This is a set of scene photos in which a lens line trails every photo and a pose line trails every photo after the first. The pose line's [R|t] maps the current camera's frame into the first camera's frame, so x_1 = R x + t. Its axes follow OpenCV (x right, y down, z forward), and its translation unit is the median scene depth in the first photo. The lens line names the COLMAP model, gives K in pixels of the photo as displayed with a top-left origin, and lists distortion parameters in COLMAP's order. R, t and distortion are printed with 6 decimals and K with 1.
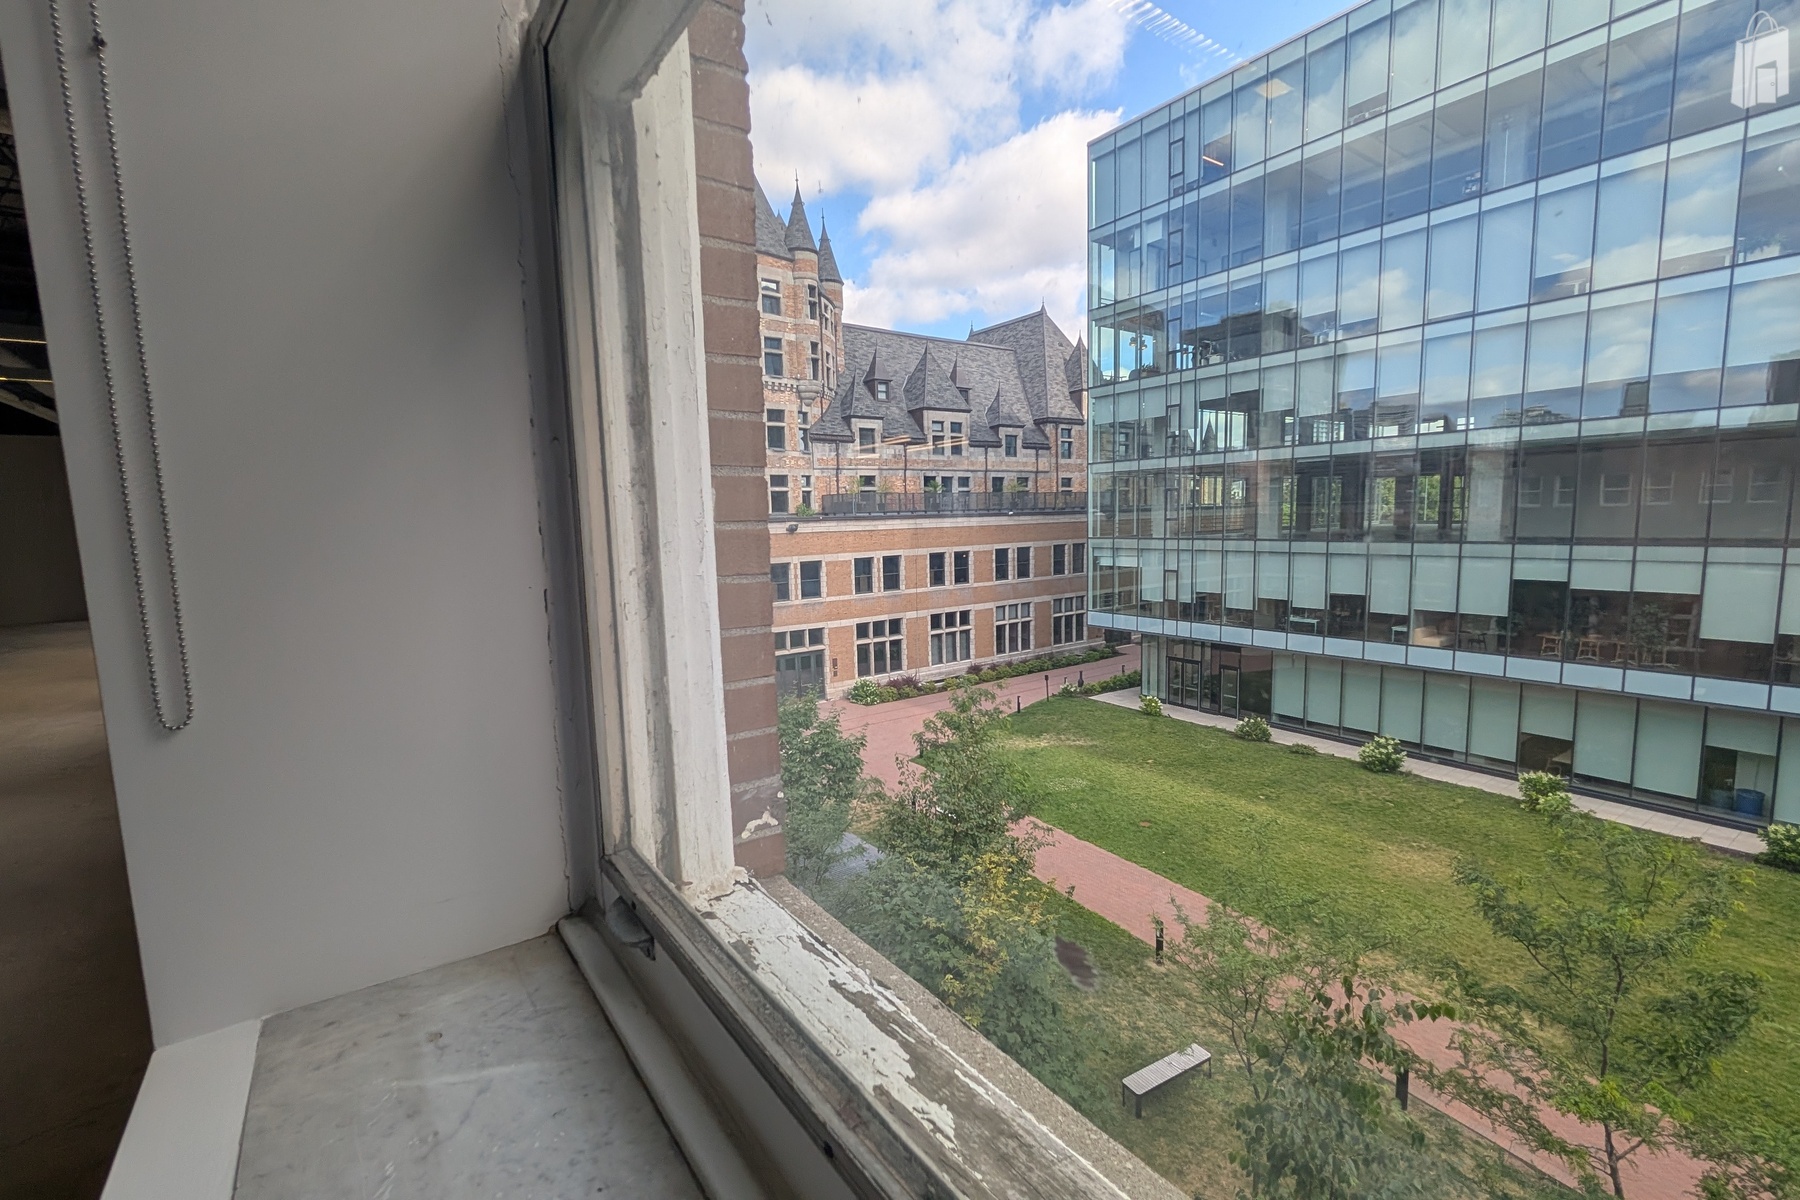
lens RADIAL K [[771.1, 0, 900.9], [0, 771.1, 606.2], [0, 0, 1]] dist [-0.000168, -0.000462]
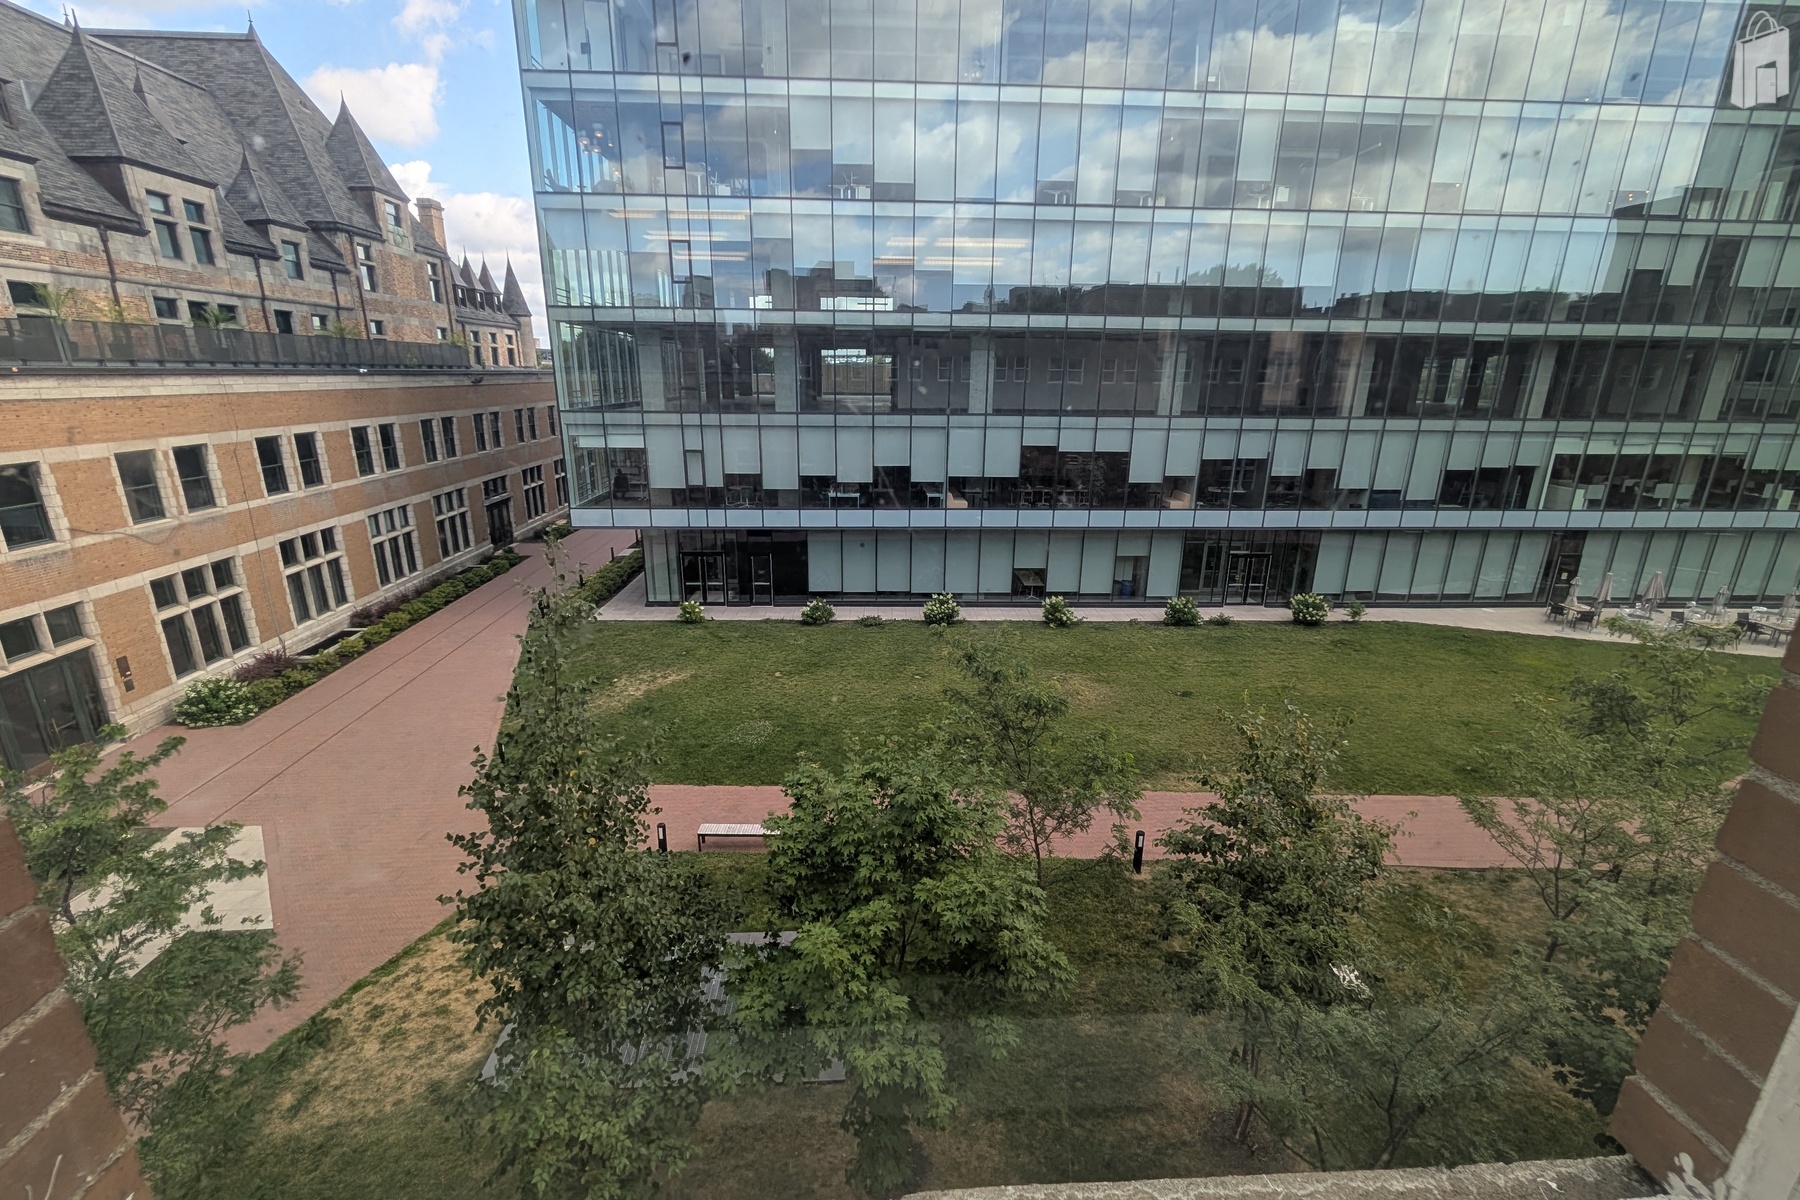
lens RADIAL K [[771.1, 0, 900.9], [0, 771.1, 606.2], [0, 0, 1]] dist [-0.000168, -0.000462]
pose [[0.541047, -0.210397, 0.814249, -0.249135], [0.073437, 0.976321, 0.203479, -0.034874], [-0.837780, -0.050296, 0.543687, 0.344769]]
